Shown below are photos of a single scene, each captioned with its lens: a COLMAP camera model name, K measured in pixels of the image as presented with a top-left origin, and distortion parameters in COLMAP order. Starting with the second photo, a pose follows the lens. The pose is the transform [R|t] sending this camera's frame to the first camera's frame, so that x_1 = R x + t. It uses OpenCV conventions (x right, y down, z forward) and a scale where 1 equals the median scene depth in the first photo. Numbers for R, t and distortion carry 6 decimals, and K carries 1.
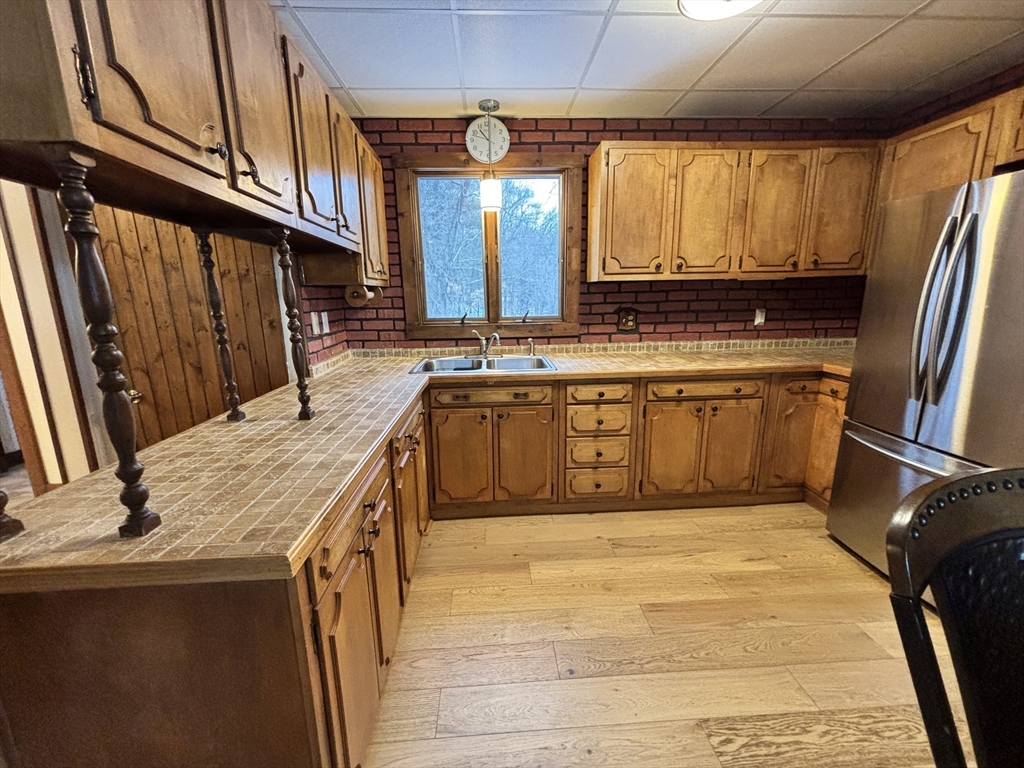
lens RADIAL K [[413.3, 0, 513.2], [0, 413.3, 384.0], [0, 0, 1]] dist [0.000373, 0.000442]
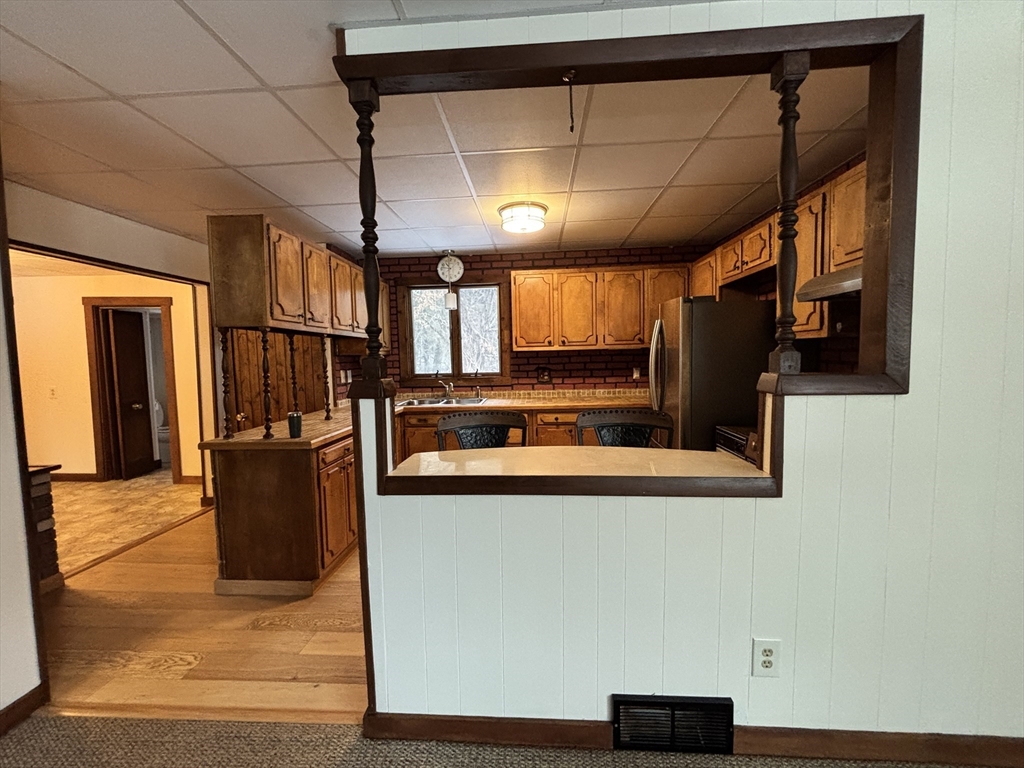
lens RADIAL K [[415.2, 0, 509.4], [0, 415.2, 383.6], [0, 0, 1]] dist [0.003505, -0.000284]
pose [[0.993783, 0.002423, -0.111304, 0.363576], [-0.017966, 0.990150, -0.138855, 0.099147], [0.109871, 0.139991, 0.984038, -0.561847]]
